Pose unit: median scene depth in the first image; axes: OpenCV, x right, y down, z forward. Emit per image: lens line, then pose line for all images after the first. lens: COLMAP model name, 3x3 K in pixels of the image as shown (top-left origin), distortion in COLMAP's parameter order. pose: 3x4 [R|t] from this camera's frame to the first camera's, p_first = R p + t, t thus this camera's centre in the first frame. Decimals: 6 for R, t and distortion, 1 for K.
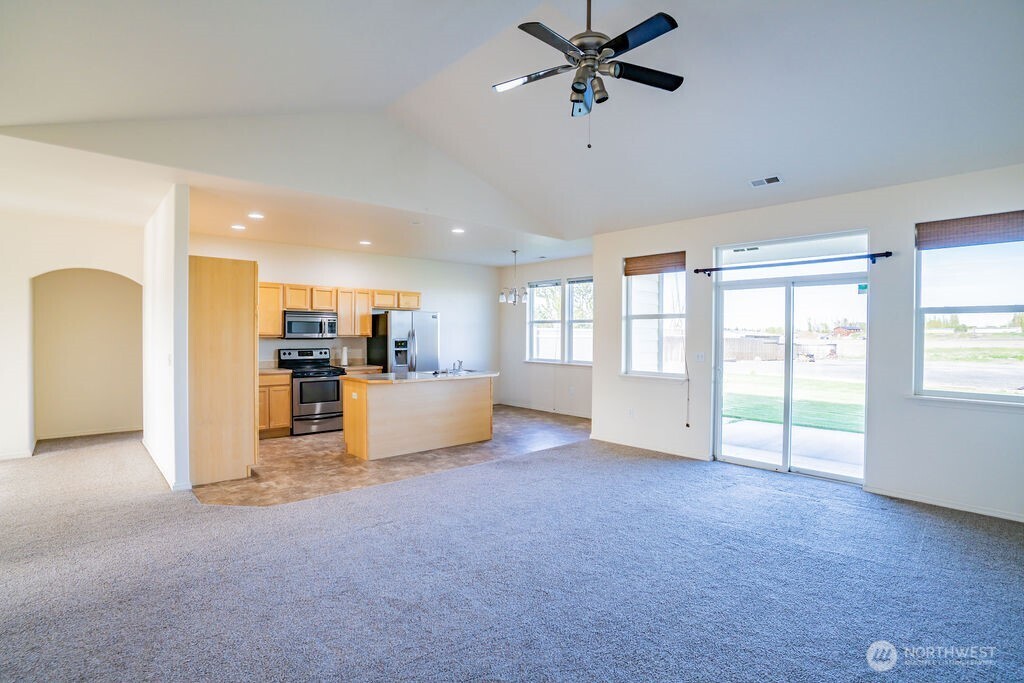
lens RADIAL K [[493.8, 0, 512.0], [0, 493.8, 341.5], [0, 0, 1]] dist [-0.070687, 0.000312]
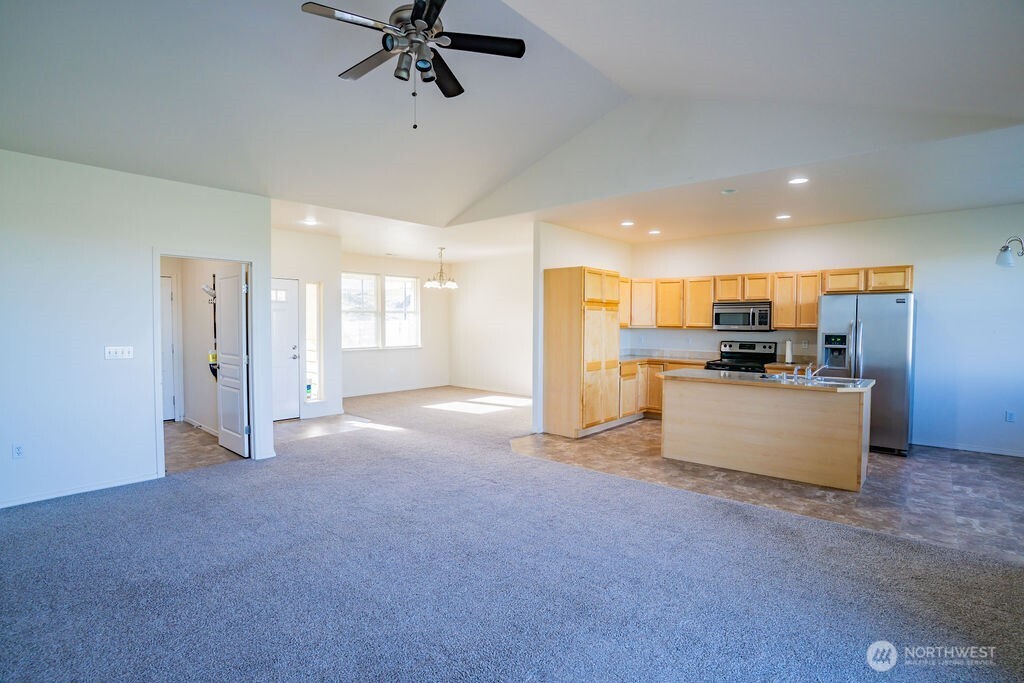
lens RADIAL K [[510.7, 0, 515.1], [0, 510.7, 338.5], [0, 0, 1]] dist [-0.081984, 0.044454]
pose [[0.117836, 0.024508, -0.992731, 0.488264], [-0.020884, 0.999535, 0.022197, -0.003163], [0.992813, 0.018116, 0.118293, 0.448224]]
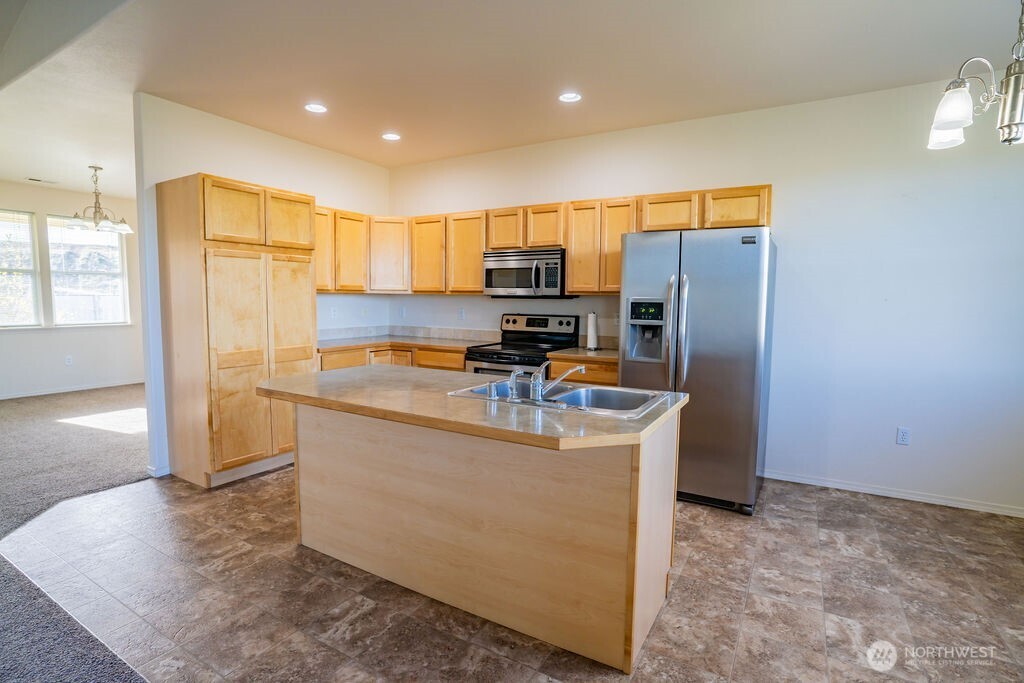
lens RADIAL K [[510.7, 0, 515.1], [0, 510.7, 338.5], [0, 0, 1]] dist [-0.081984, 0.044454]
pose [[0.300812, 0.070518, -0.951073, 0.166751], [-0.024454, 0.997505, 0.066227, 0.003389], [0.953370, 0.003336, 0.301786, 0.794991]]
